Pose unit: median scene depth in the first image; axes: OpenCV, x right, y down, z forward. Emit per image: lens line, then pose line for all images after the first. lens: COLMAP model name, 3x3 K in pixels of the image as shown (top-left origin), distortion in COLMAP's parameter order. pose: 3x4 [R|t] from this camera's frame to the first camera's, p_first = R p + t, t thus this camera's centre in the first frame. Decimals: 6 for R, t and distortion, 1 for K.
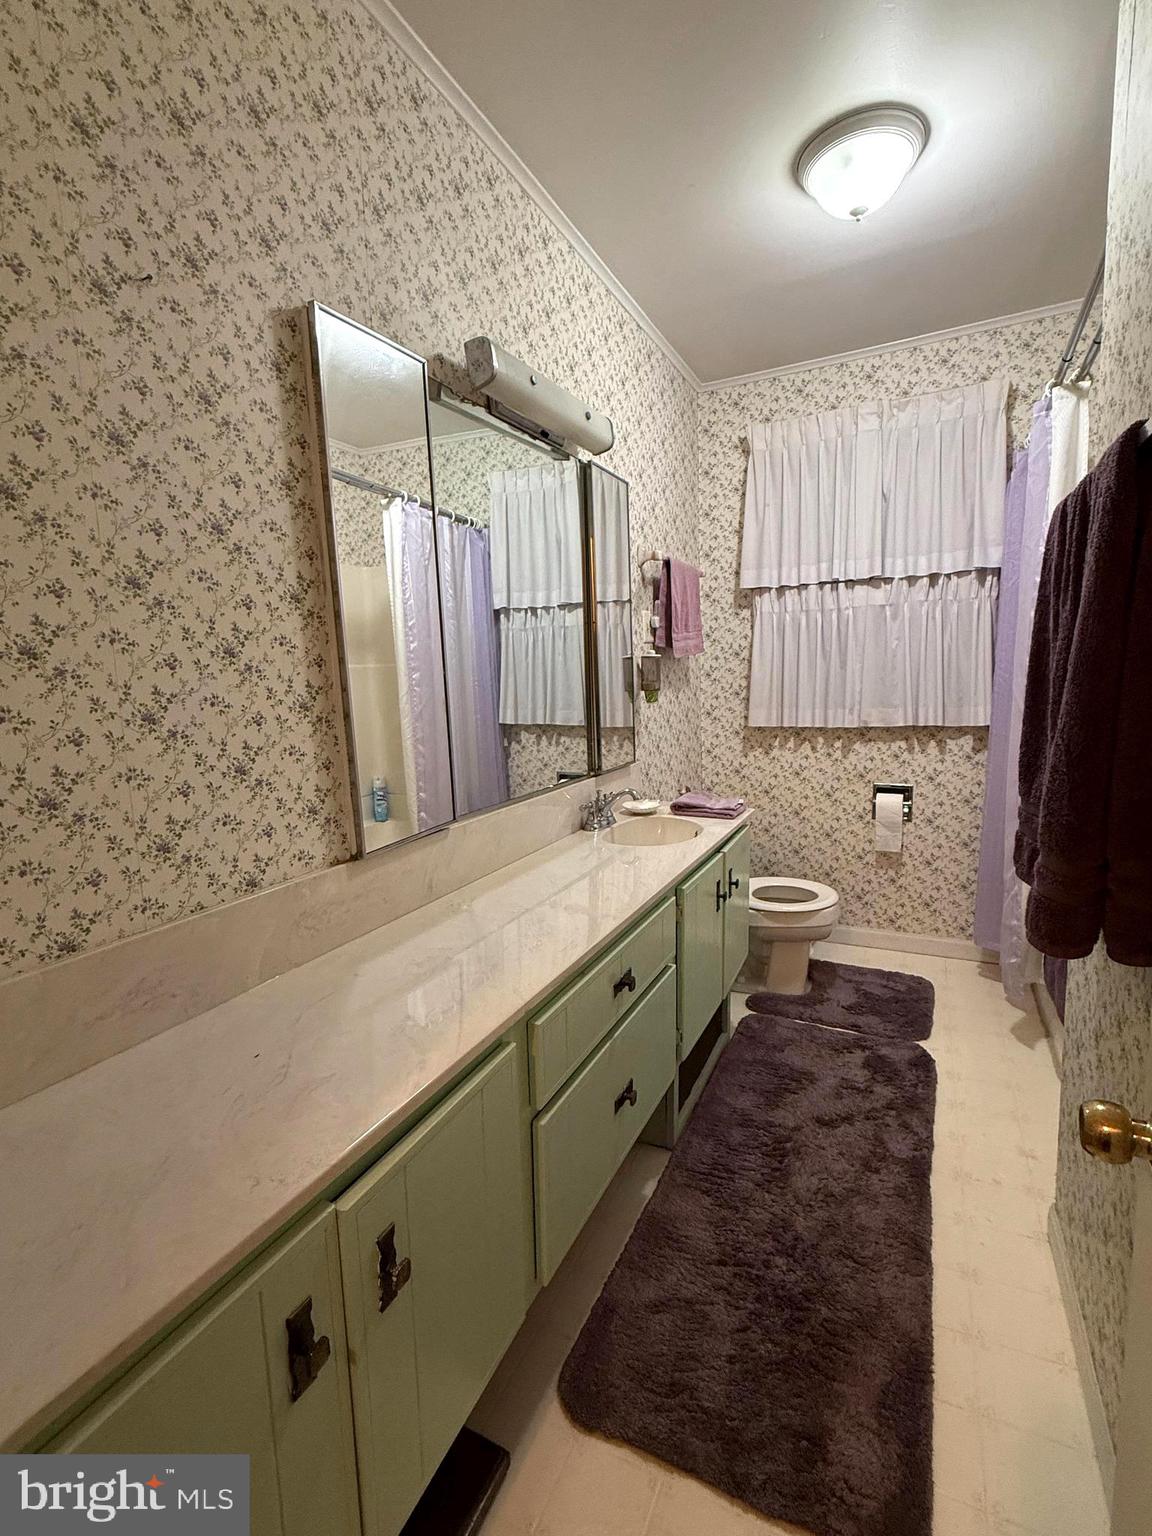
lens RADIAL K [[717.9, 0, 583.6], [0, 717.9, 761.4], [0, 0, 1]] dist [0.016231, 0.000495]
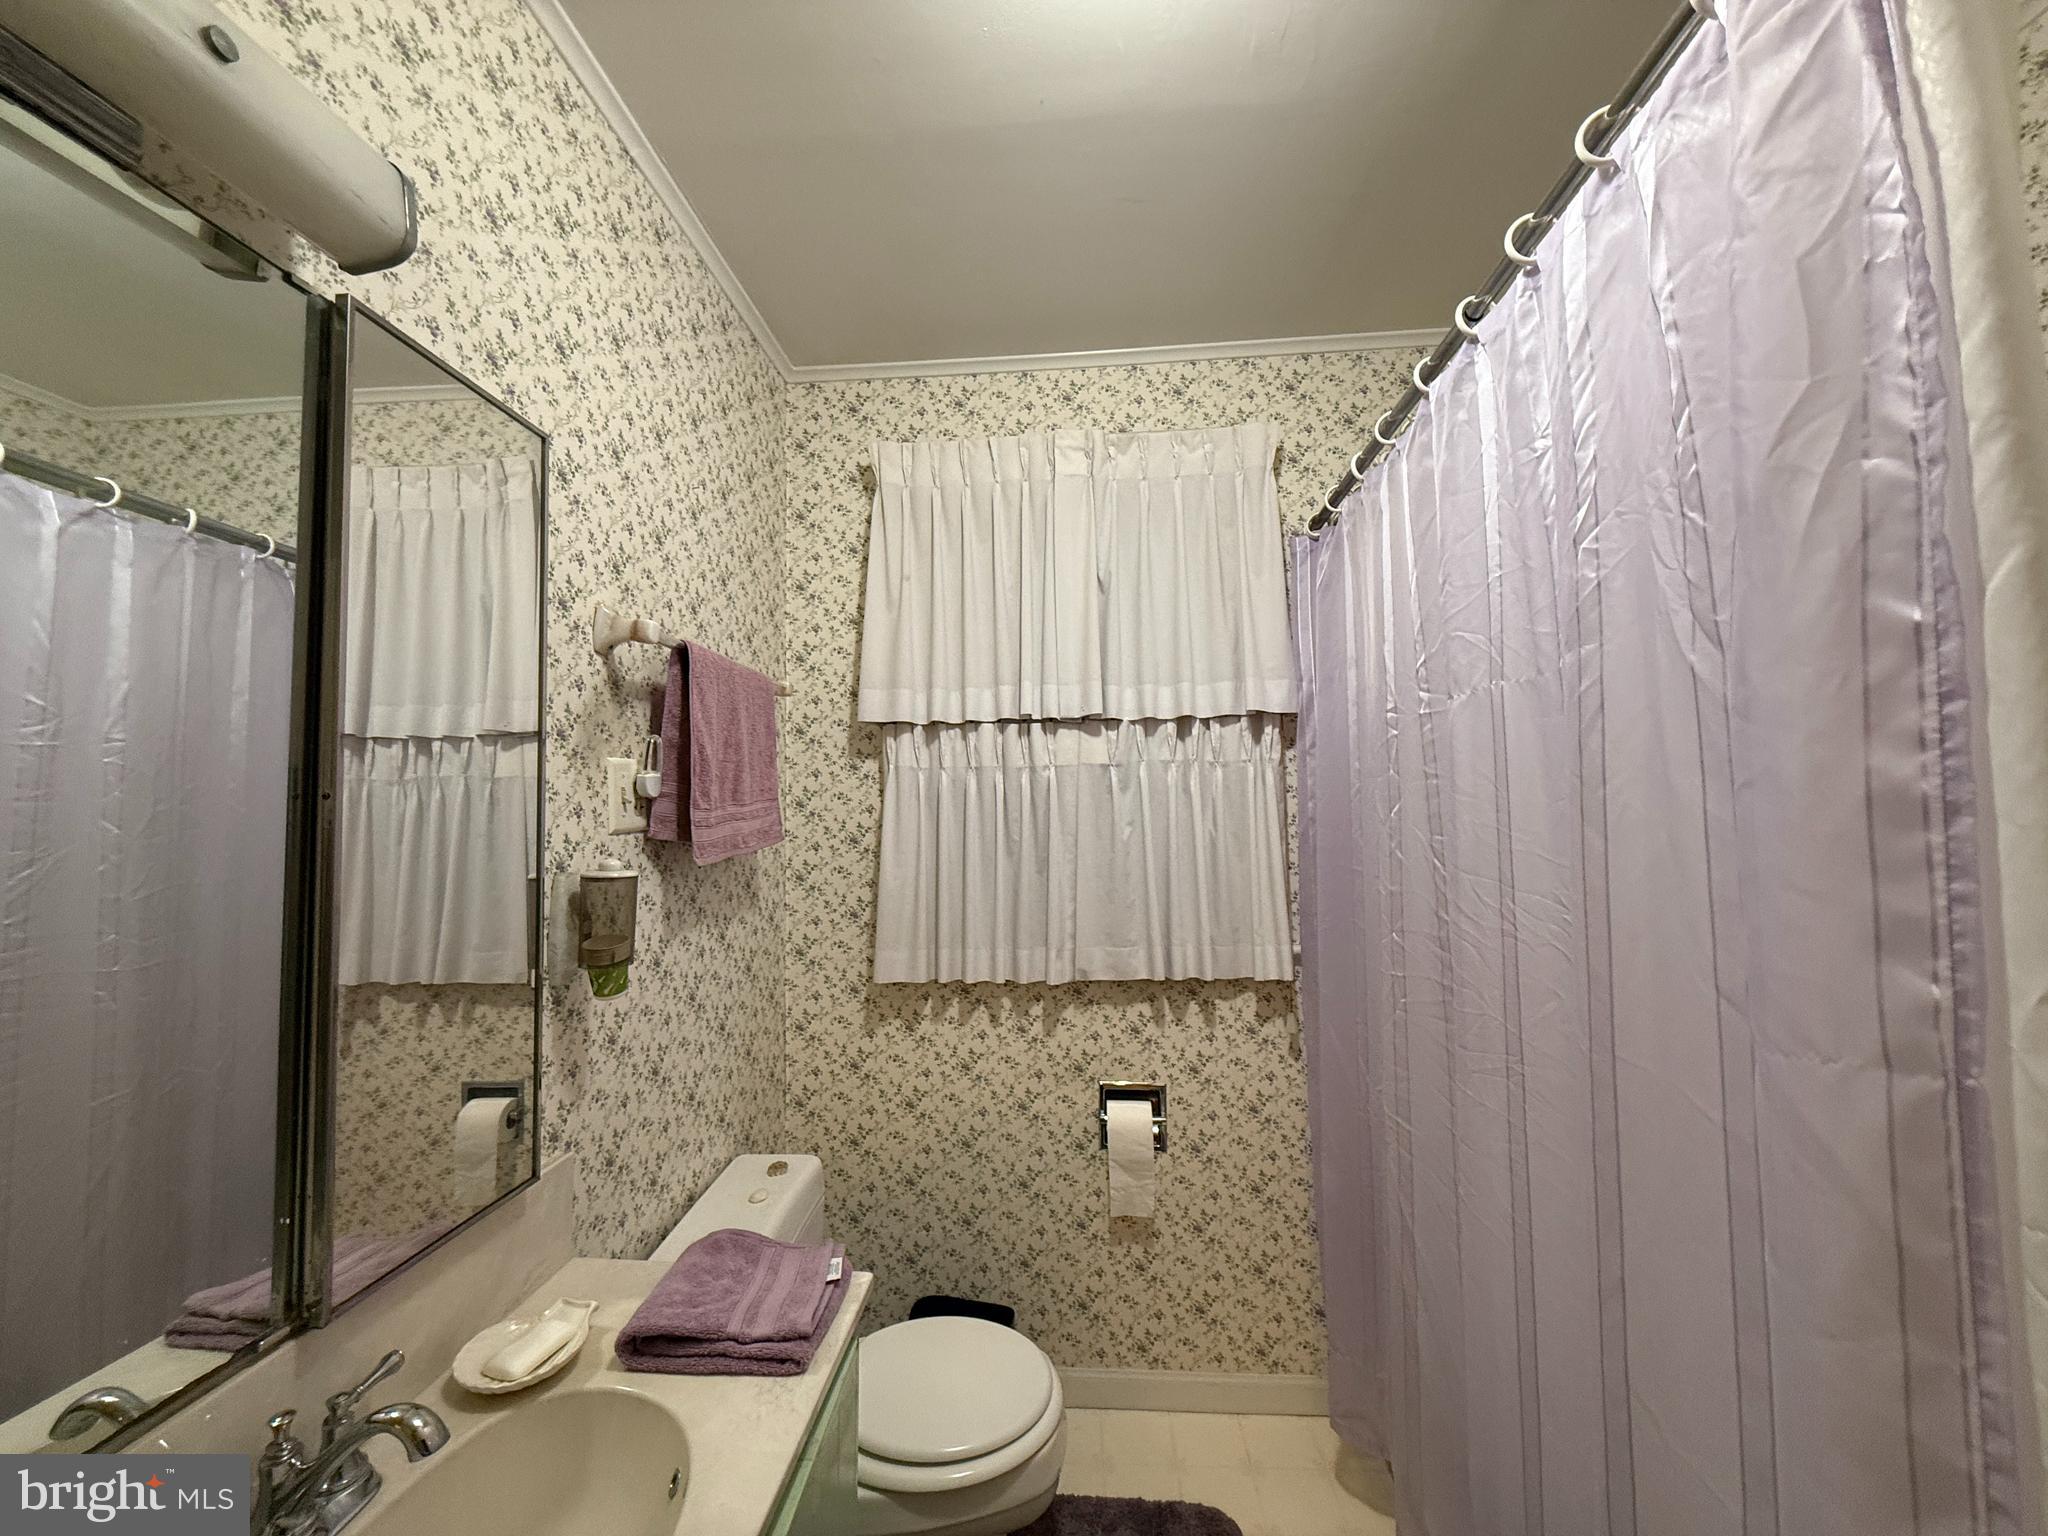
lens RADIAL K [[823.0, 0, 1028.2], [0, 823.0, 767.4], [0, 0, 1]] dist [-0.027569, 0.000003]
pose [[0.929431, 0.038460, 0.366986, 0.115504], [0.030762, 0.983015, -0.180928, -0.095302], [-0.367711, 0.179449, 0.912462, 0.413387]]
